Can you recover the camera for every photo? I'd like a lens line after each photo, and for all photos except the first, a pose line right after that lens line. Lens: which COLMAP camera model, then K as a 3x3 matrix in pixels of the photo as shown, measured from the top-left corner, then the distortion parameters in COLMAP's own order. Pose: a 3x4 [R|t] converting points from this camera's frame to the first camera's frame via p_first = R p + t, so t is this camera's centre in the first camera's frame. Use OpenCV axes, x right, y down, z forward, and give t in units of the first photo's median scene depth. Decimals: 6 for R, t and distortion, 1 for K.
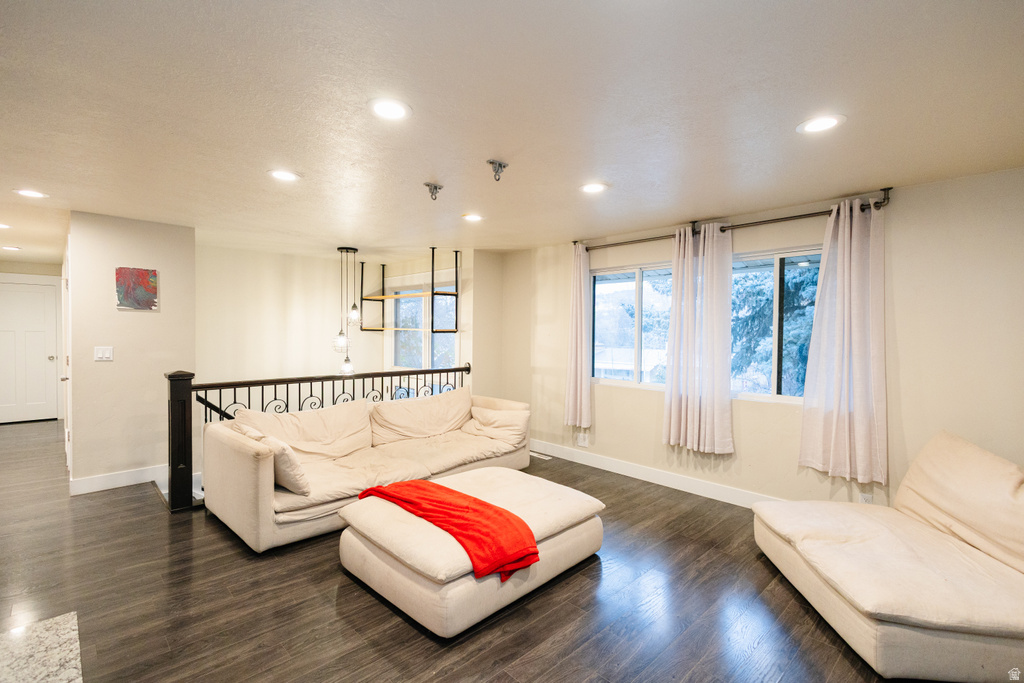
lens RADIAL K [[476.2, 0, 510.4], [0, 476.2, 343.0], [0, 0, 1]] dist [0.011326, -0.002203]
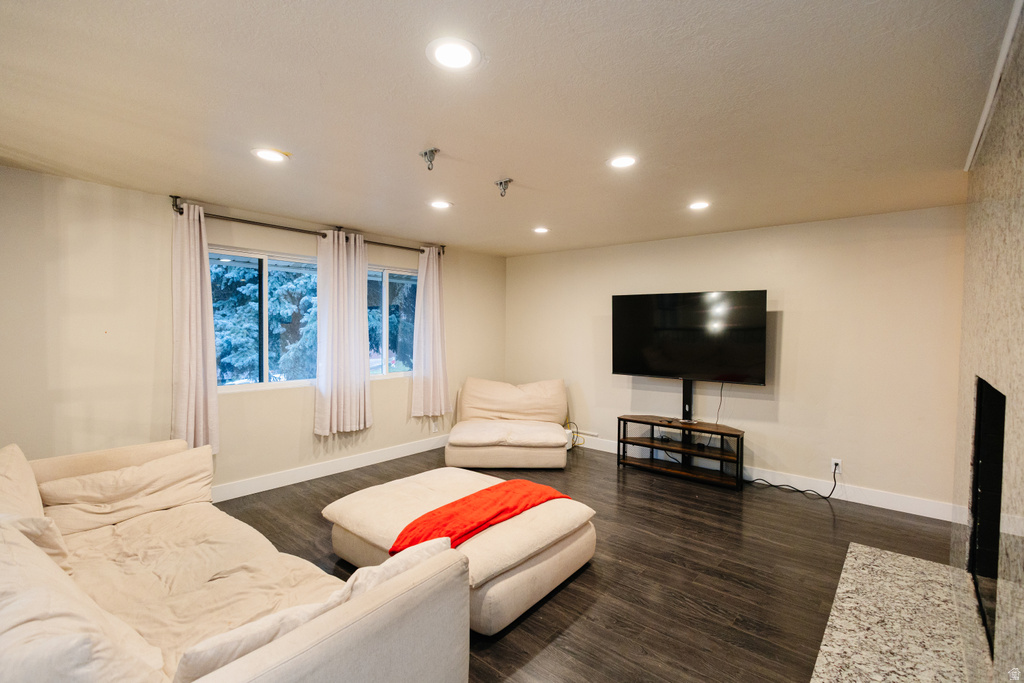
lens RADIAL K [[476.2, 0, 516.2], [0, 476.2, 342.2], [0, 0, 1]] dist [0.011326, -0.002203]
pose [[-0.123608, -0.036825, 0.991648, -0.791487], [0.015705, 0.999113, 0.039059, -0.025472], [-0.992207, 0.020402, -0.122920, 0.754526]]
